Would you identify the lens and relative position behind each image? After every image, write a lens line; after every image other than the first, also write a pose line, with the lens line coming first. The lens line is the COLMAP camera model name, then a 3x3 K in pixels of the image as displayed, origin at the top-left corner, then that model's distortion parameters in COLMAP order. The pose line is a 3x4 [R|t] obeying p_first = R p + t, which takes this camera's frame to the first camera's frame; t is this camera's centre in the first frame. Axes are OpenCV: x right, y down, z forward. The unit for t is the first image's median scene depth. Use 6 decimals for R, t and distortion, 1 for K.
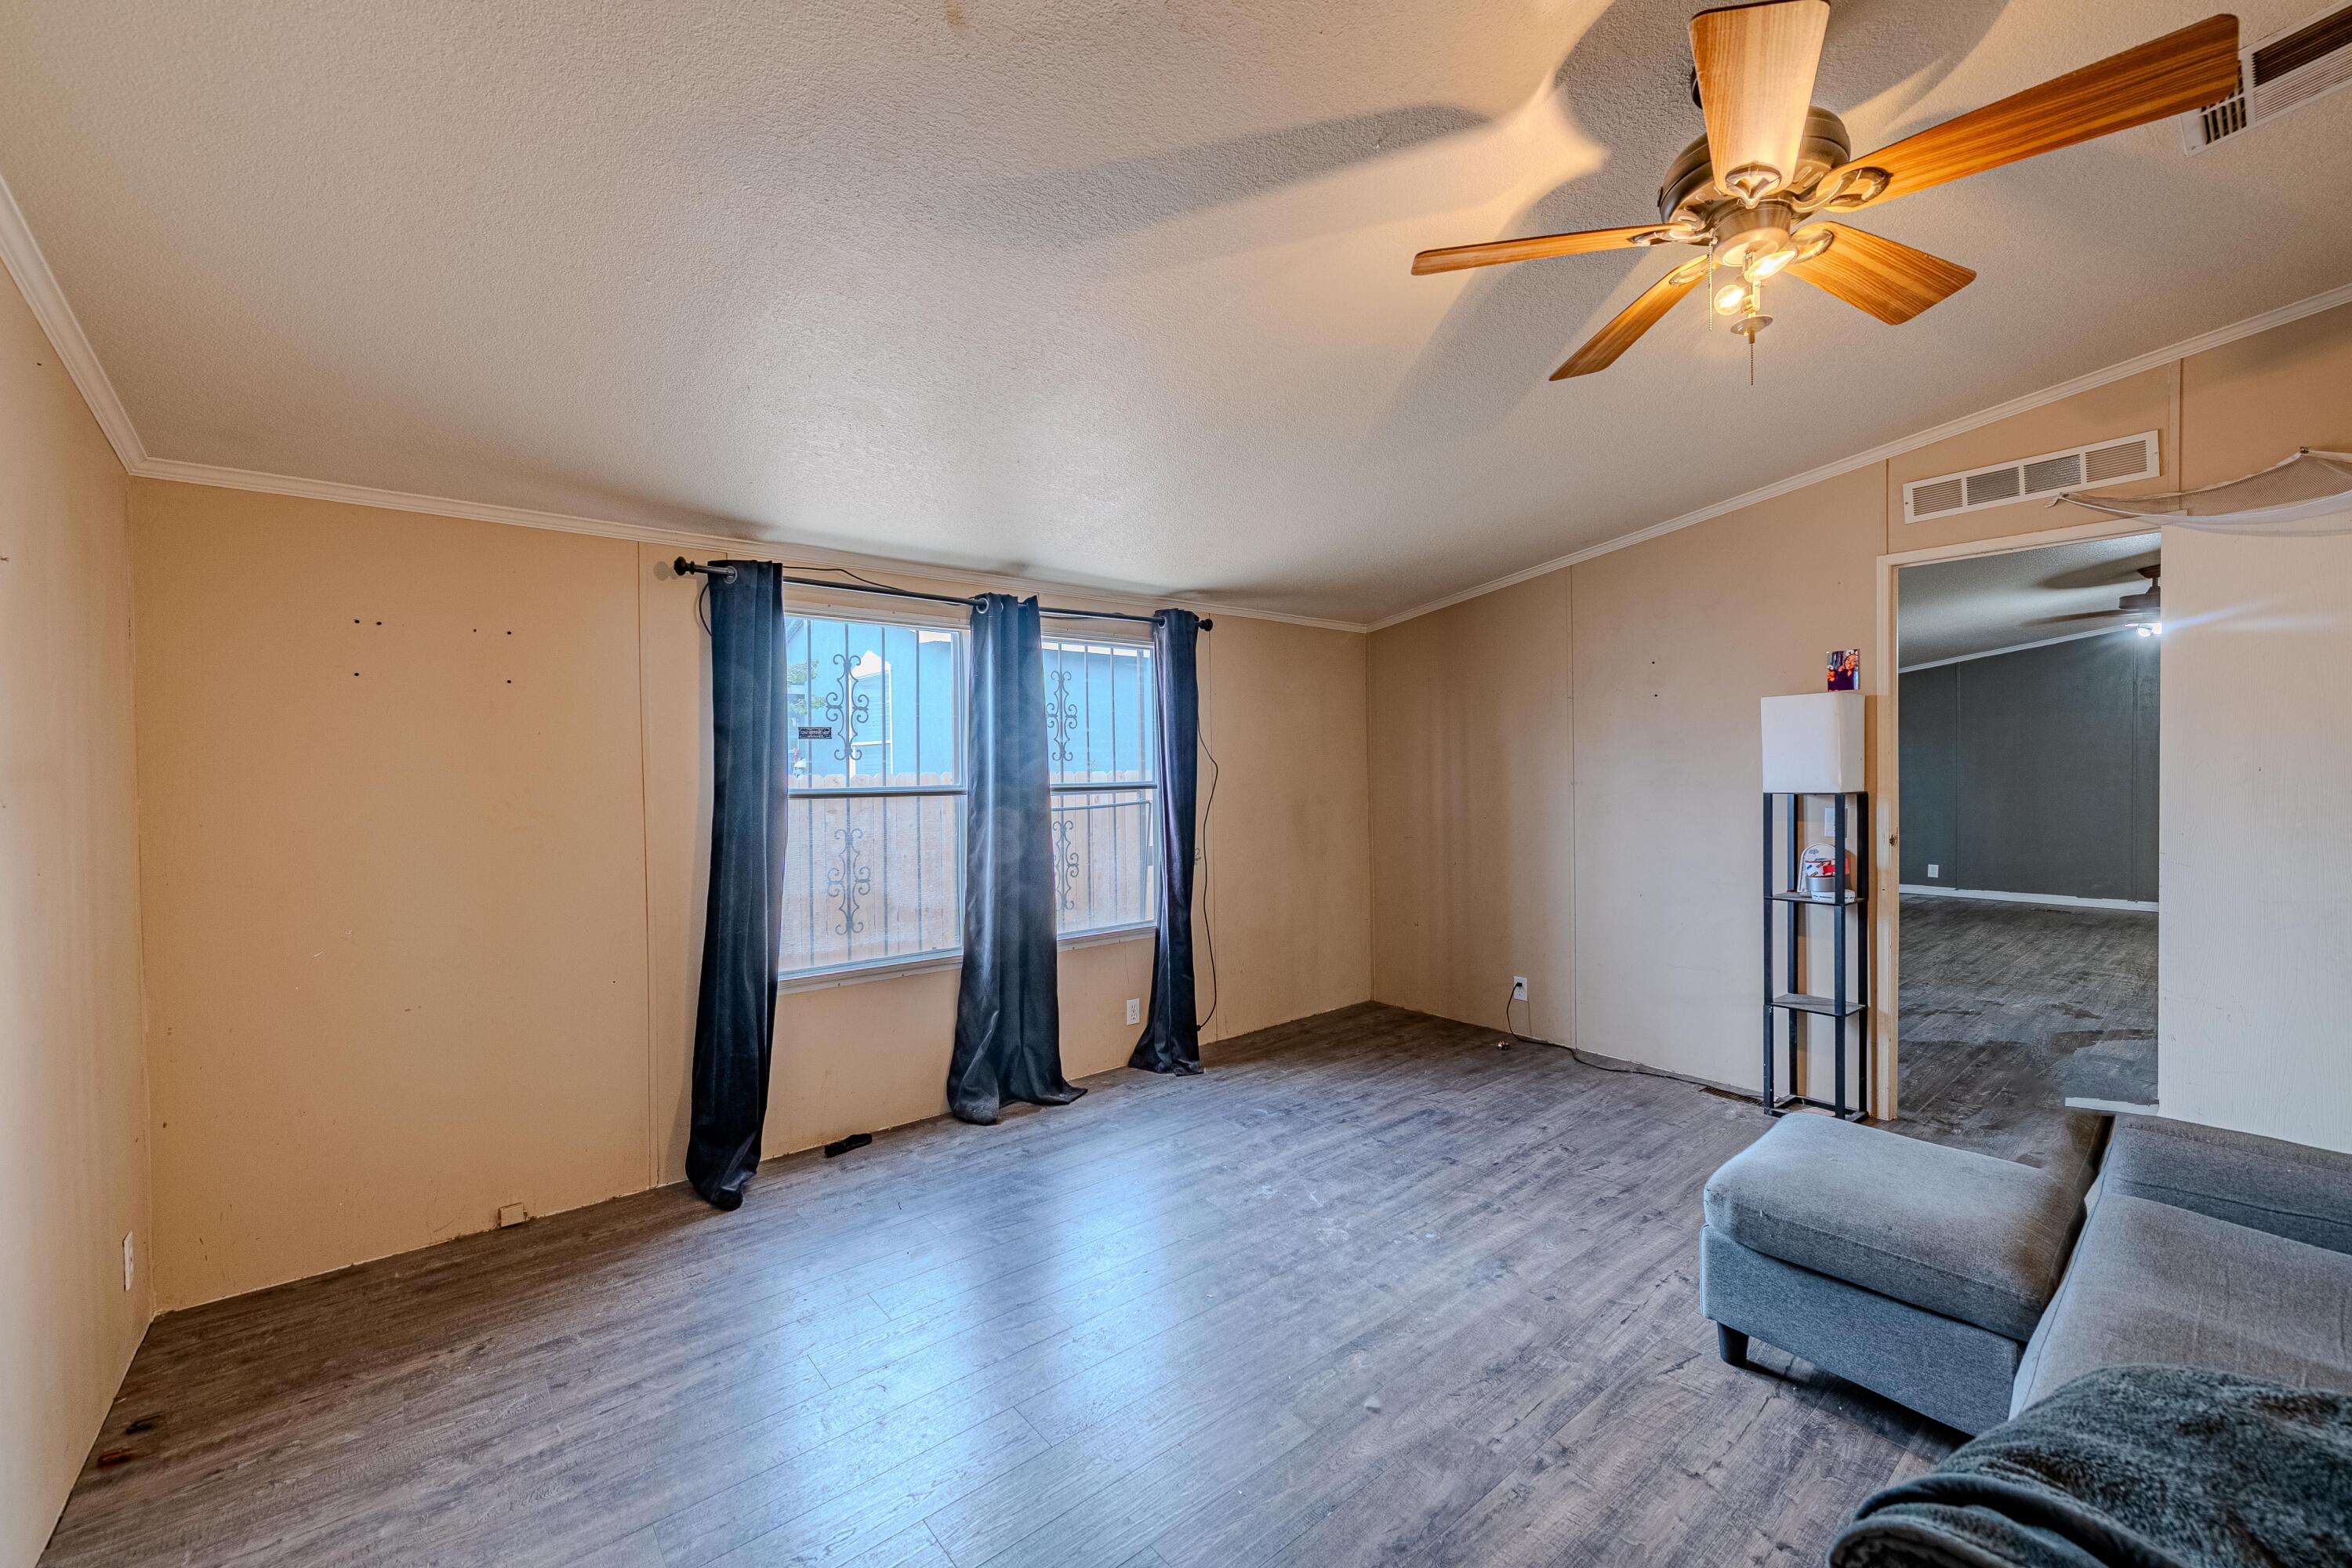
lens RADIAL K [[949.1, 0, 1192.2], [0, 949.1, 789.3], [0, 0, 1]] dist [-0.003366, -0.000255]
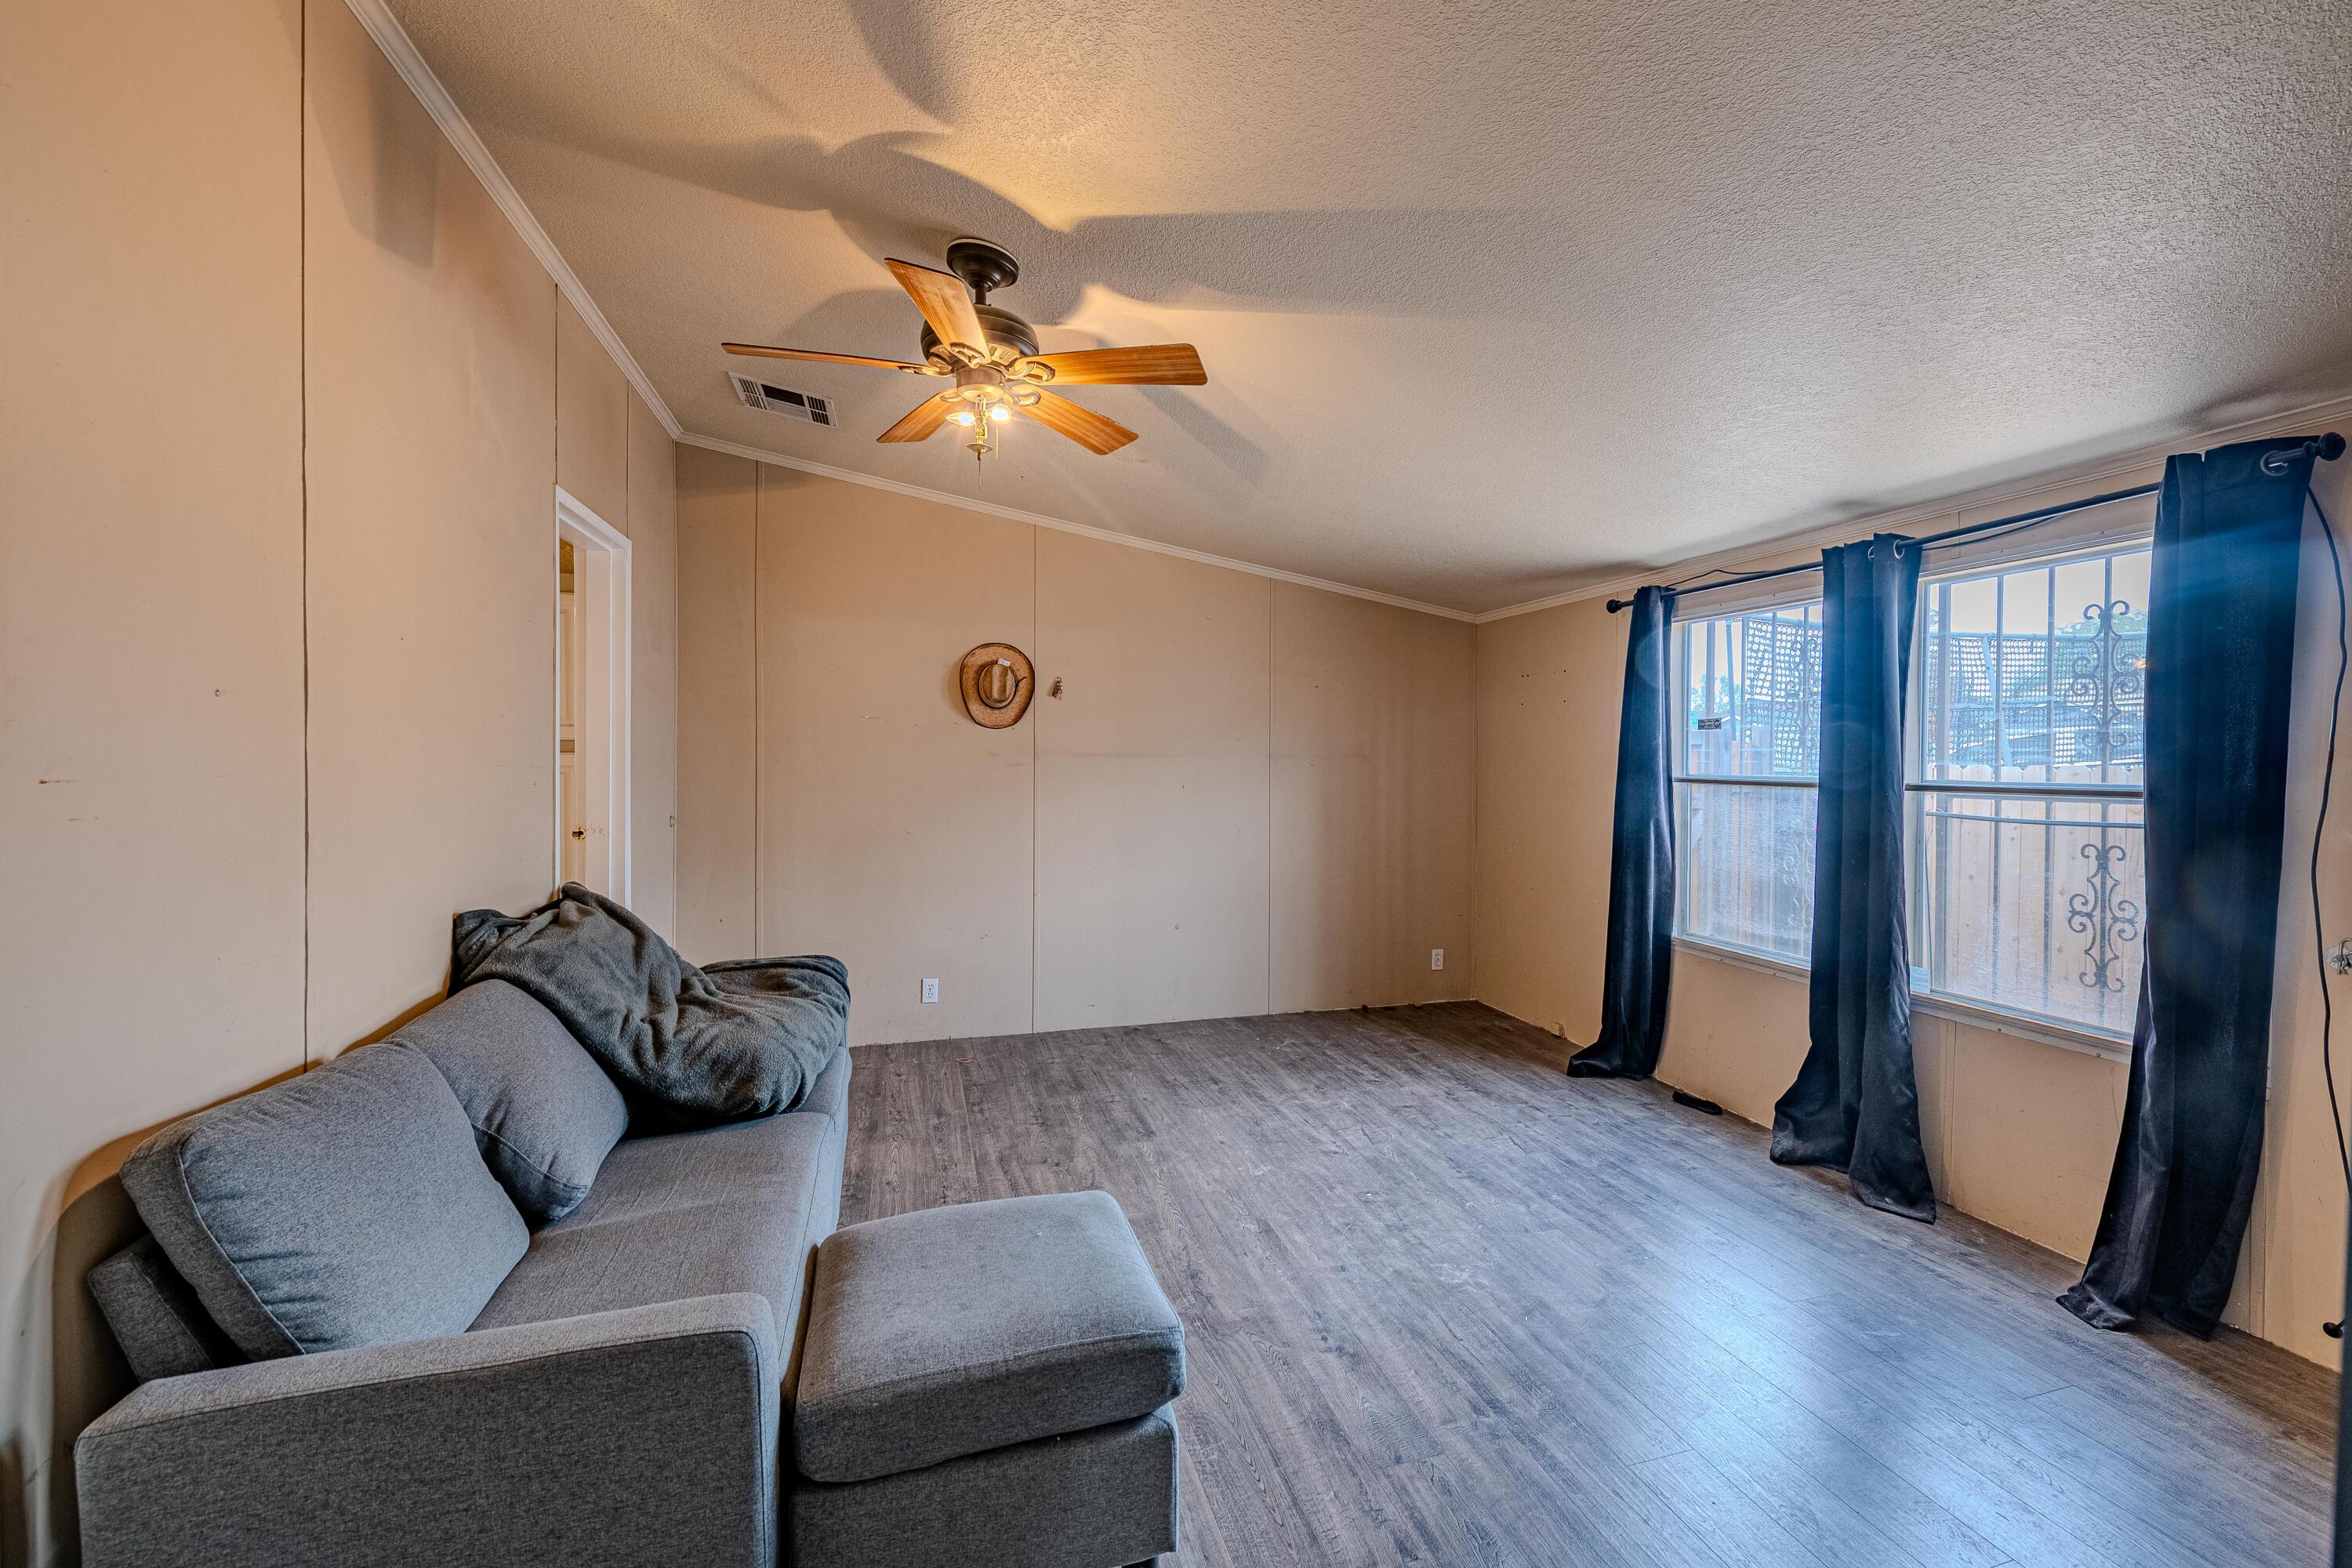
lens RADIAL K [[949.1, 0, 1192.2], [0, 949.1, 789.3], [0, 0, 1]] dist [-0.003366, -0.000255]
pose [[-0.404497, 0.036480, -0.913812, 0.852664], [-0.023009, 0.998482, 0.050045, -0.025228], [0.914250, 0.041269, -0.403043, 0.900887]]
